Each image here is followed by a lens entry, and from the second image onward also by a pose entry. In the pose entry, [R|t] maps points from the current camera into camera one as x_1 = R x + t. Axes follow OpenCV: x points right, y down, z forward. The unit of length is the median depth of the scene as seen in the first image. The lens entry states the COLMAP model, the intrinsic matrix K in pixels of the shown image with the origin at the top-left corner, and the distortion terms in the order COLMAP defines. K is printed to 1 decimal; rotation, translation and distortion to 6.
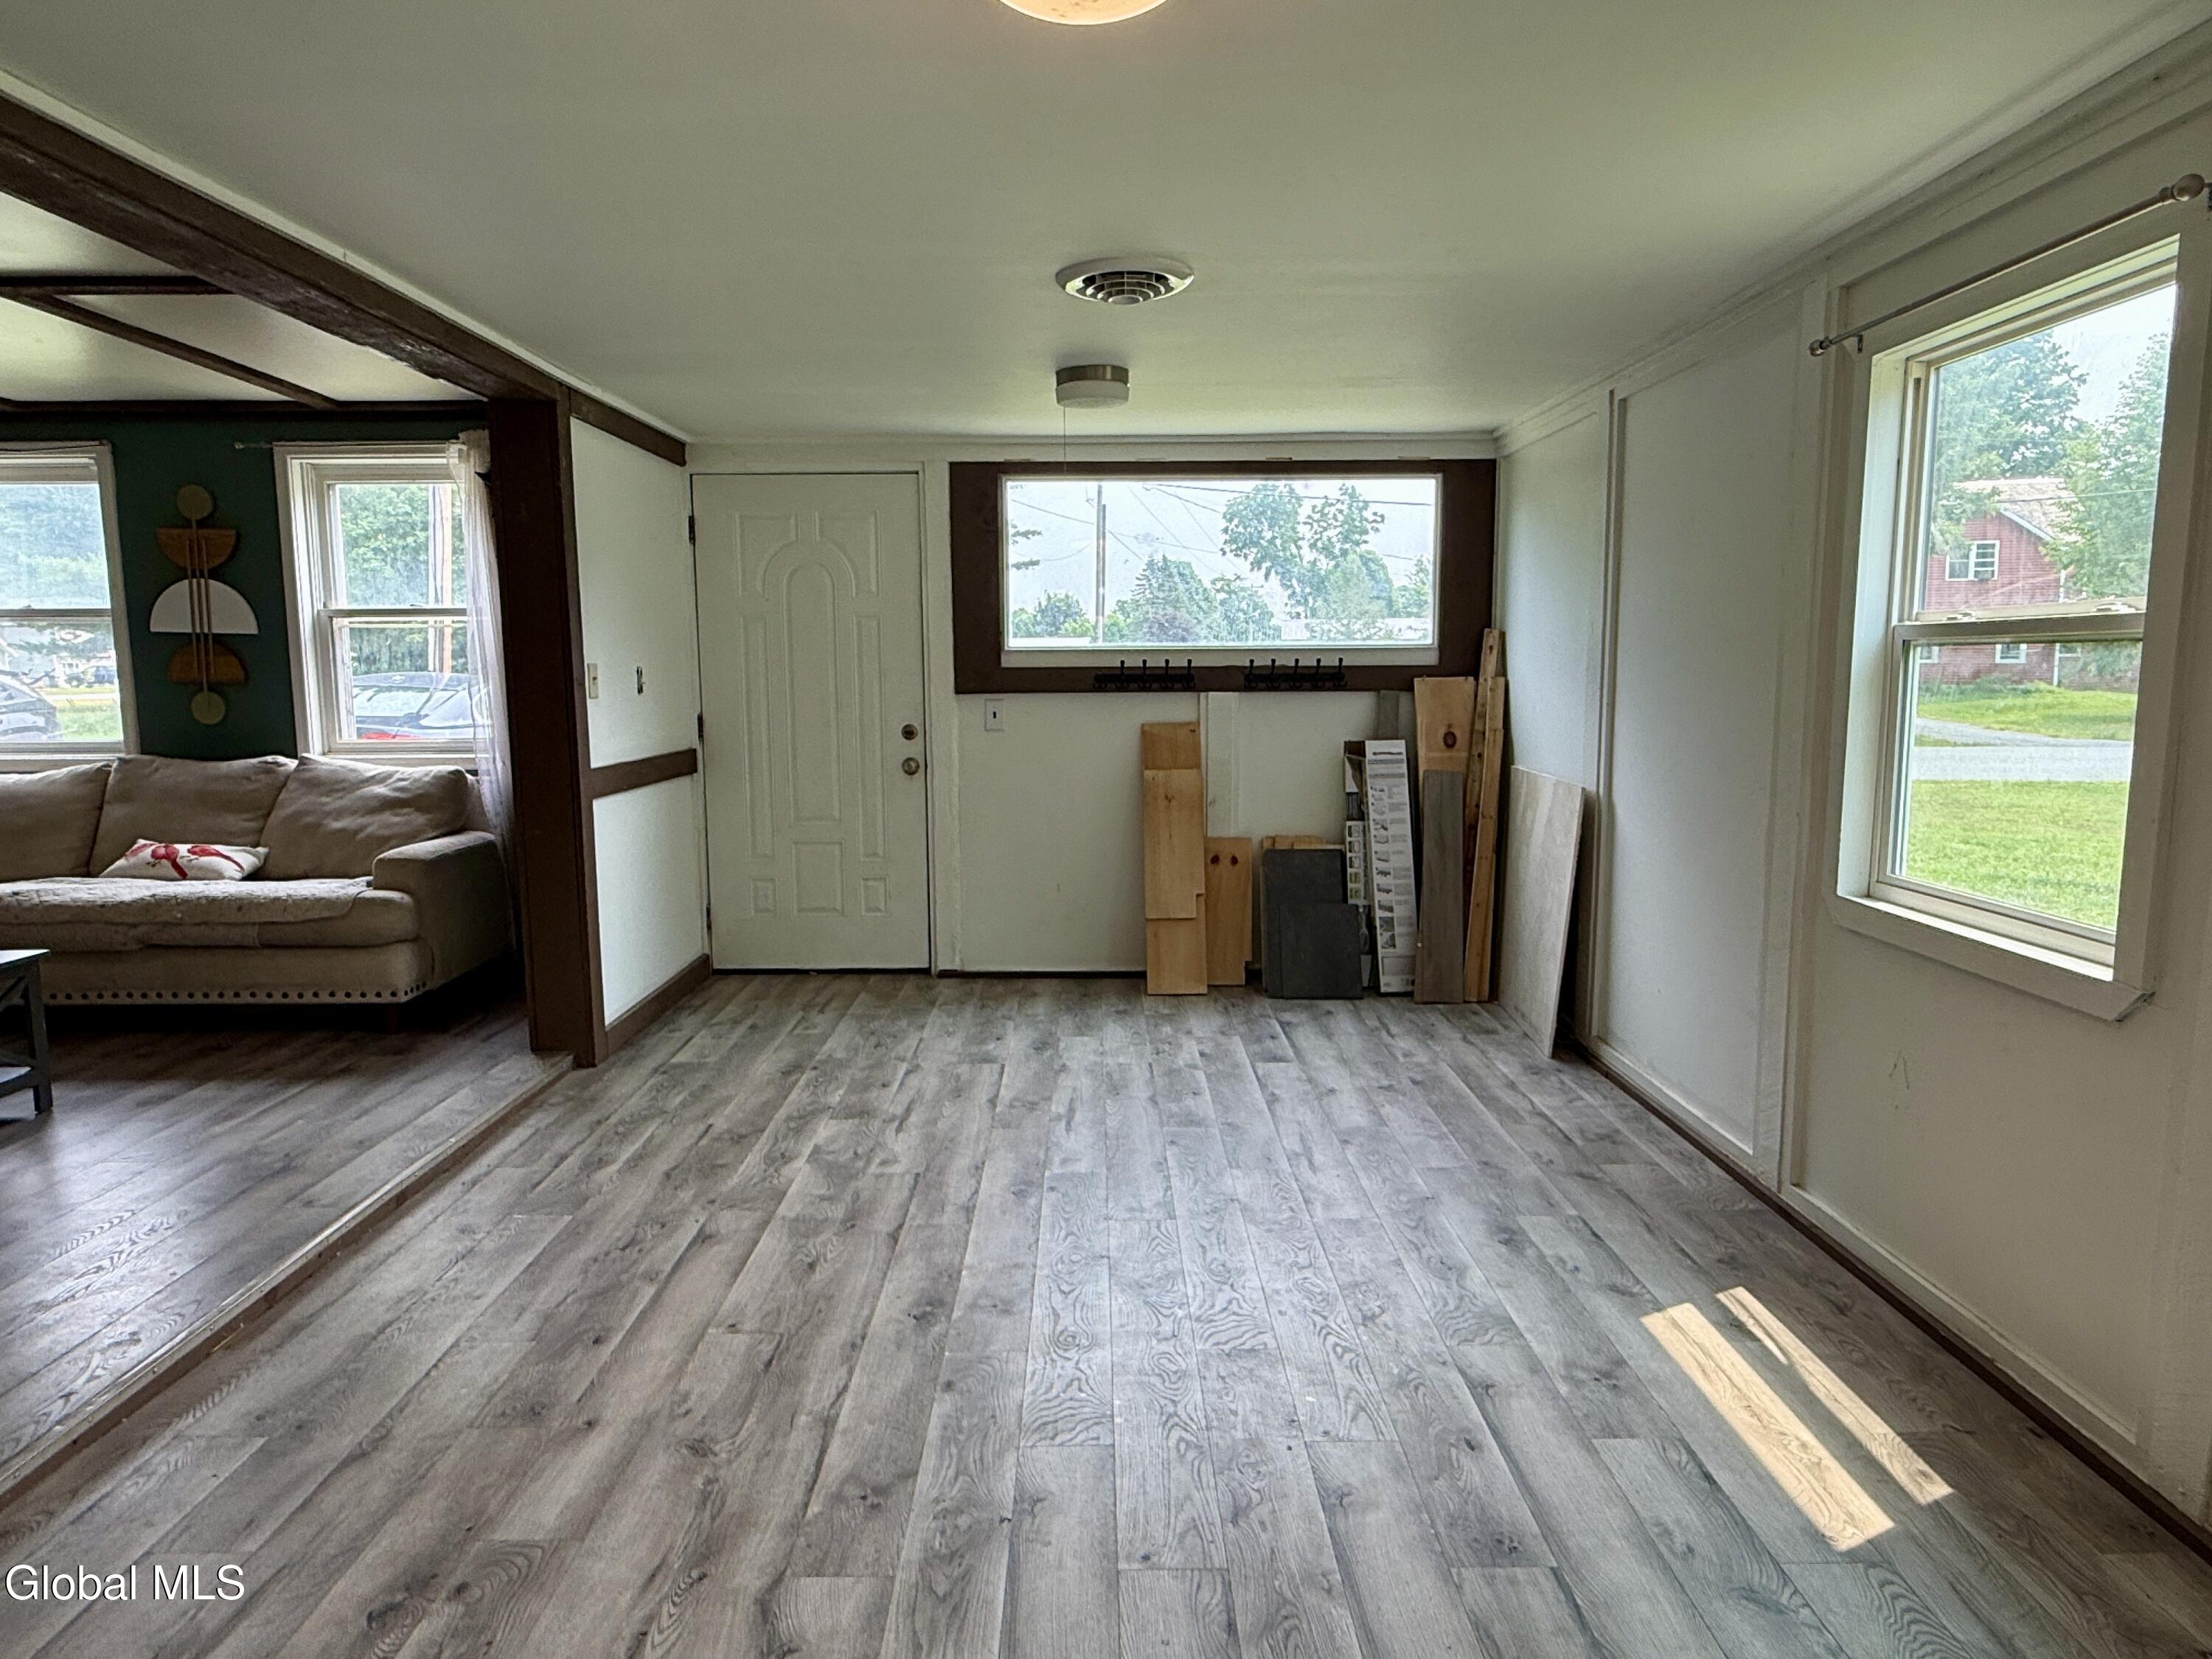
lens RADIAL K [[1315.1, 0, 1105.8], [0, 1315.1, 839.7], [0, 0, 1]] dist [-0.001836, -0.000149]
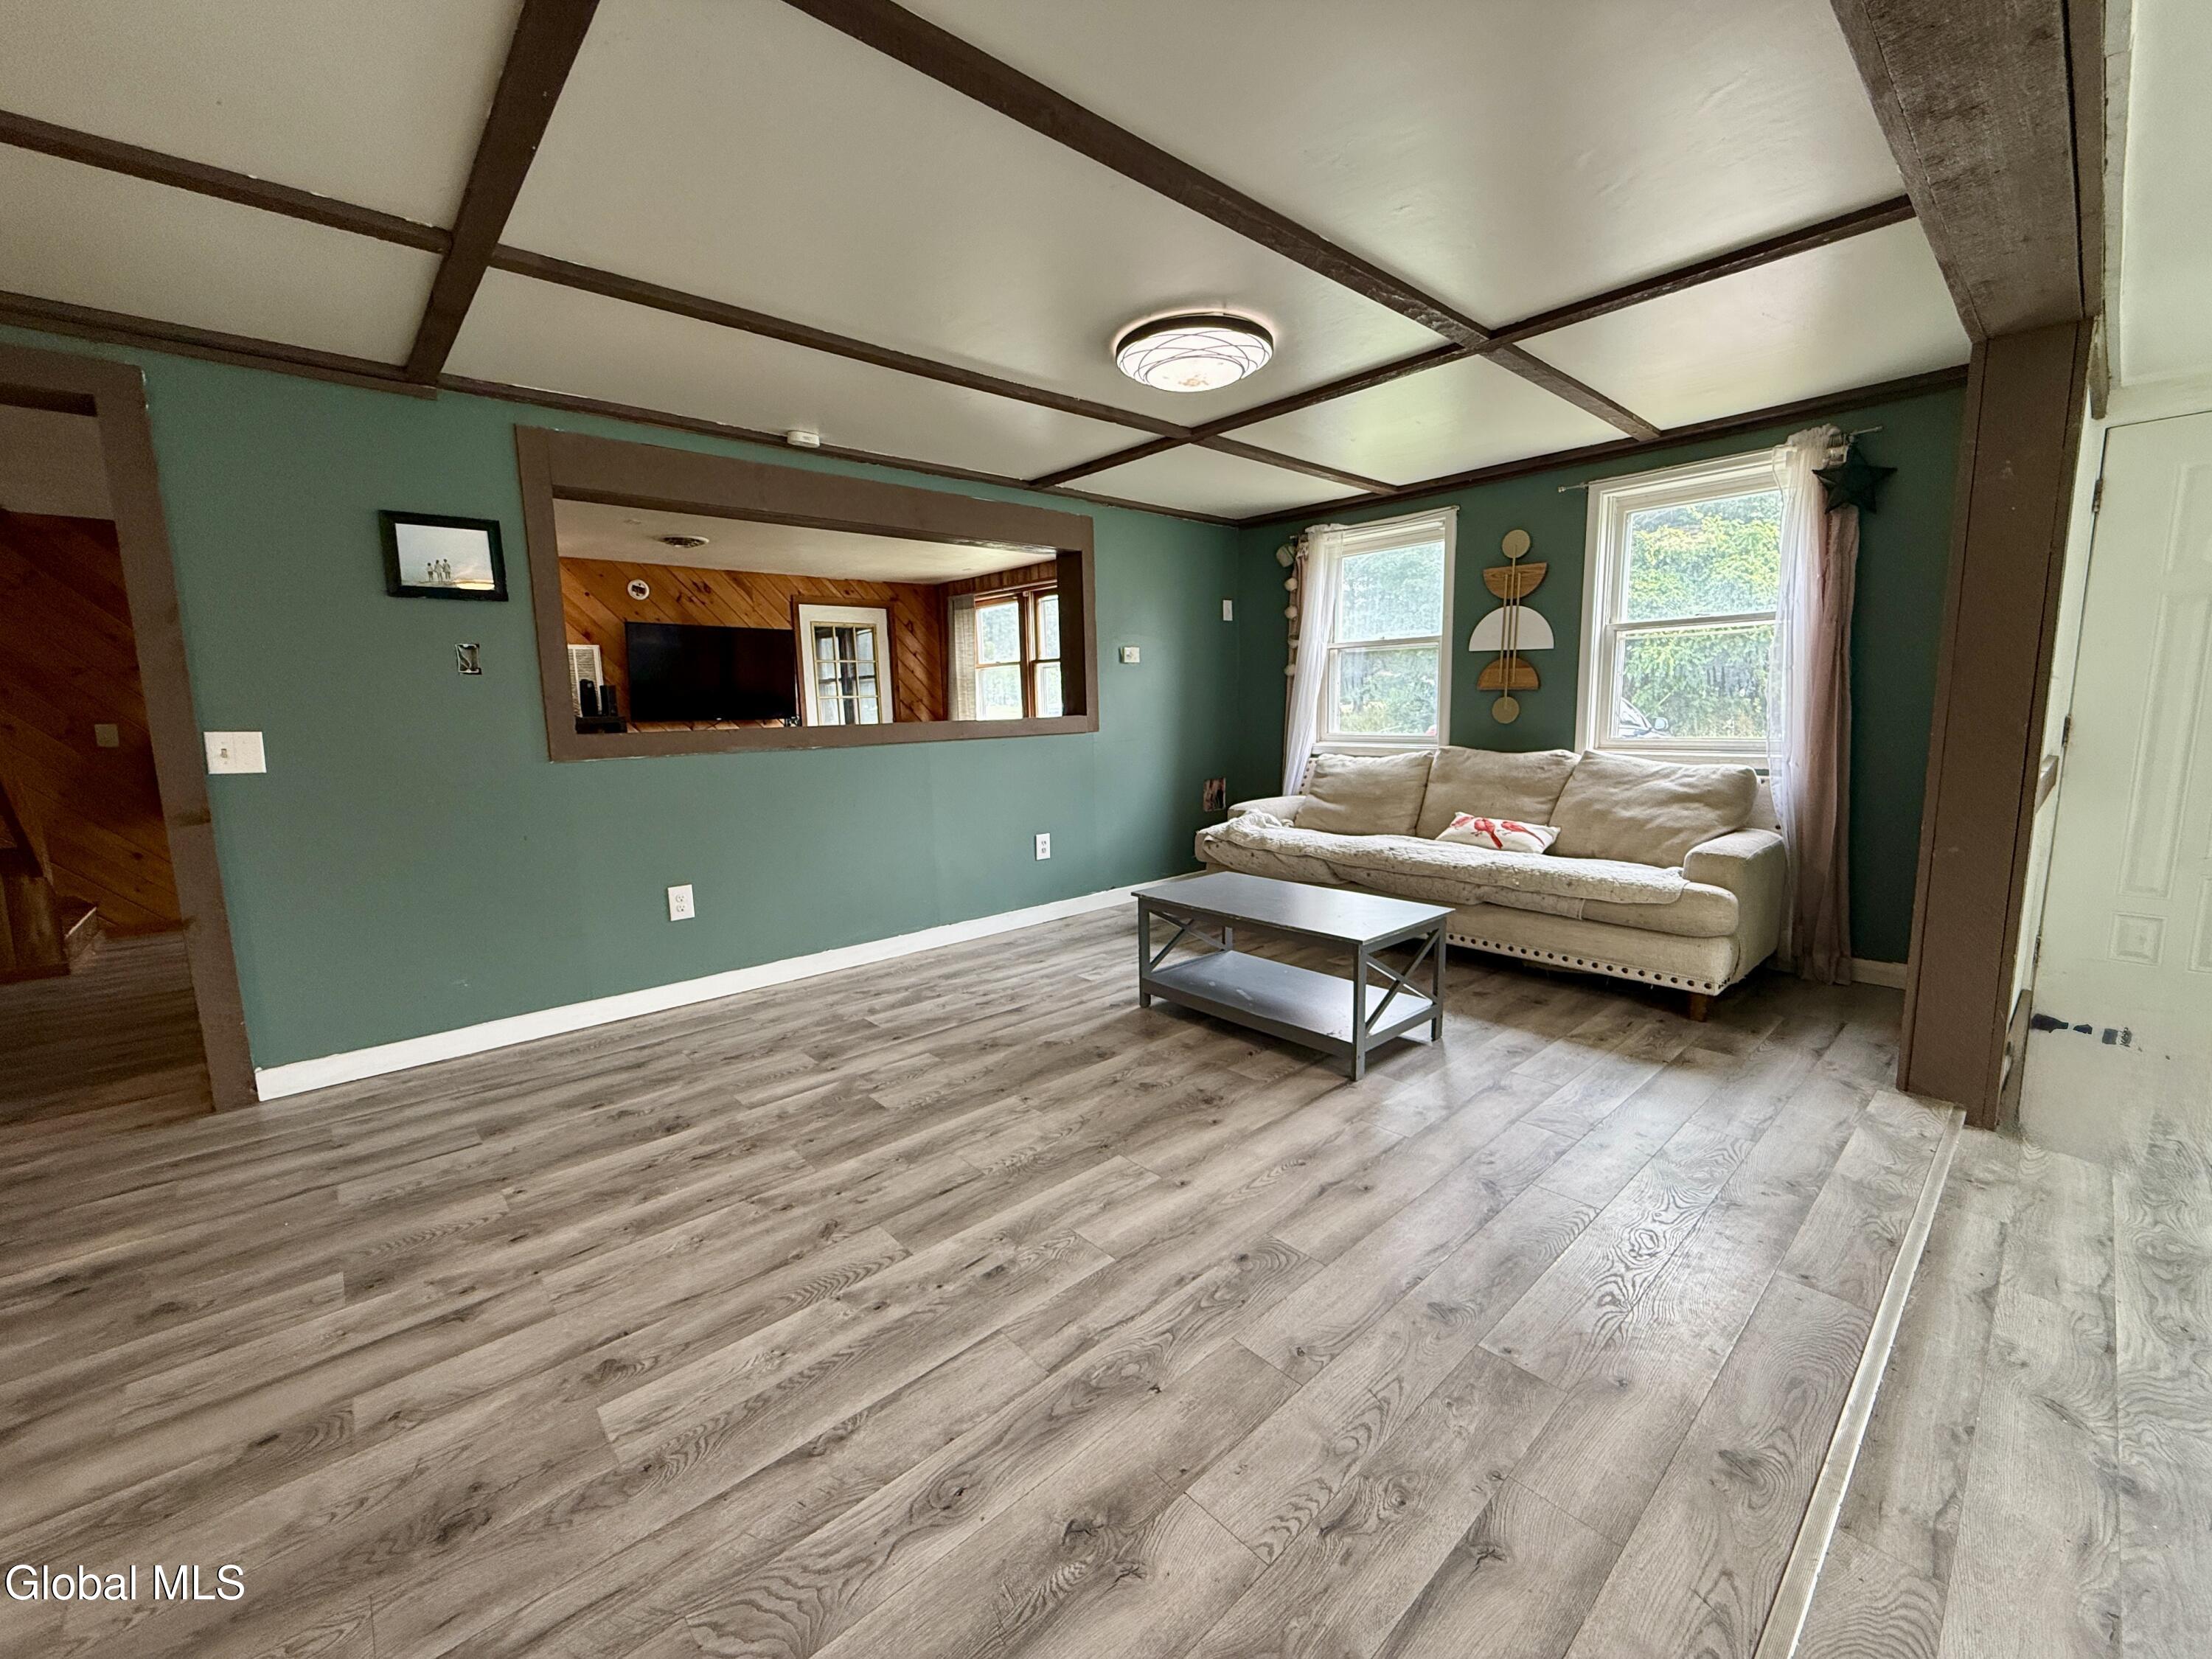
lens RADIAL K [[889.1, 0, 1109.8], [0, 889.1, 830.9], [0, 0, 1]] dist [-0.000065, 0.000217]
pose [[0.663075, 0.097914, -0.742122, -0.302389], [-0.076936, 0.995072, 0.062547, -0.009878], [0.744589, 0.015623, 0.667340, 0.159125]]
